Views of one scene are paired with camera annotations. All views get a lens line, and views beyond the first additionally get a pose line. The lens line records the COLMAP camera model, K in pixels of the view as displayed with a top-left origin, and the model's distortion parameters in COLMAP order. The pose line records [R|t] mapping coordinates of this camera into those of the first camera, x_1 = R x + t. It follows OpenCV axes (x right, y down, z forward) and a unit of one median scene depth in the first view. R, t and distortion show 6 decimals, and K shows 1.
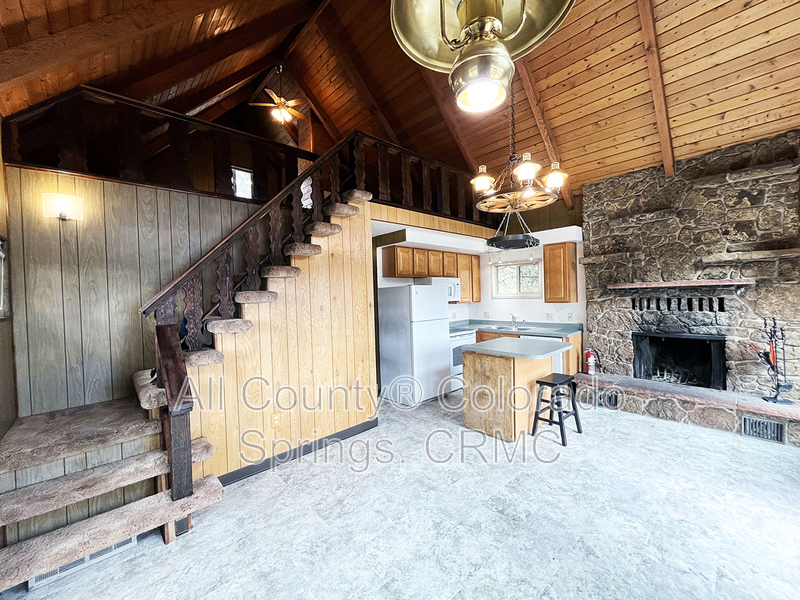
lens RADIAL K [[322.5, 0, 402.6], [0, 322.5, 299.5], [0, 0, 1]] dist [-0.004354, -0.000055]
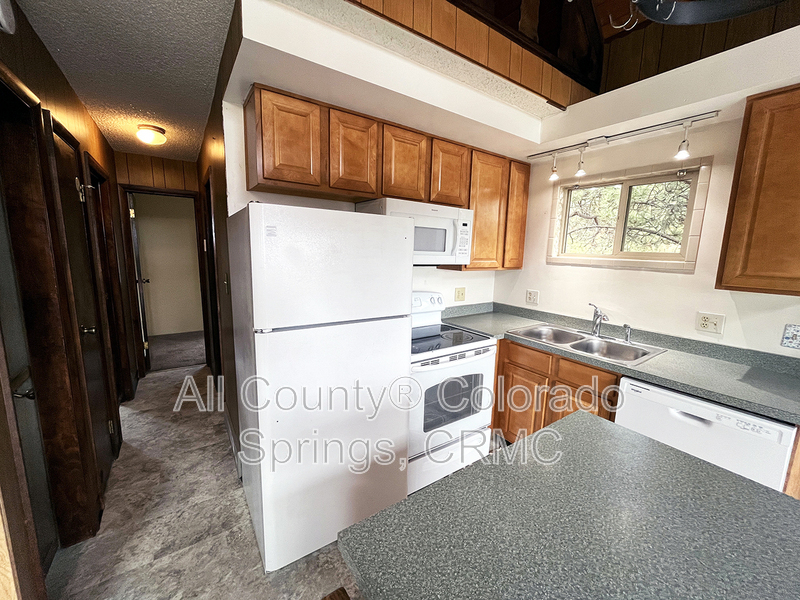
lens RADIAL K [[322.5, 0, 396.4], [0, 322.5, 300.0], [0, 0, 1]] dist [-0.004354, -0.000055]
pose [[0.984241, 0.079112, -0.158150, 0.156267], [-0.056603, 0.988235, 0.142084, -0.004681], [0.167530, -0.130893, 0.977139, 0.561729]]
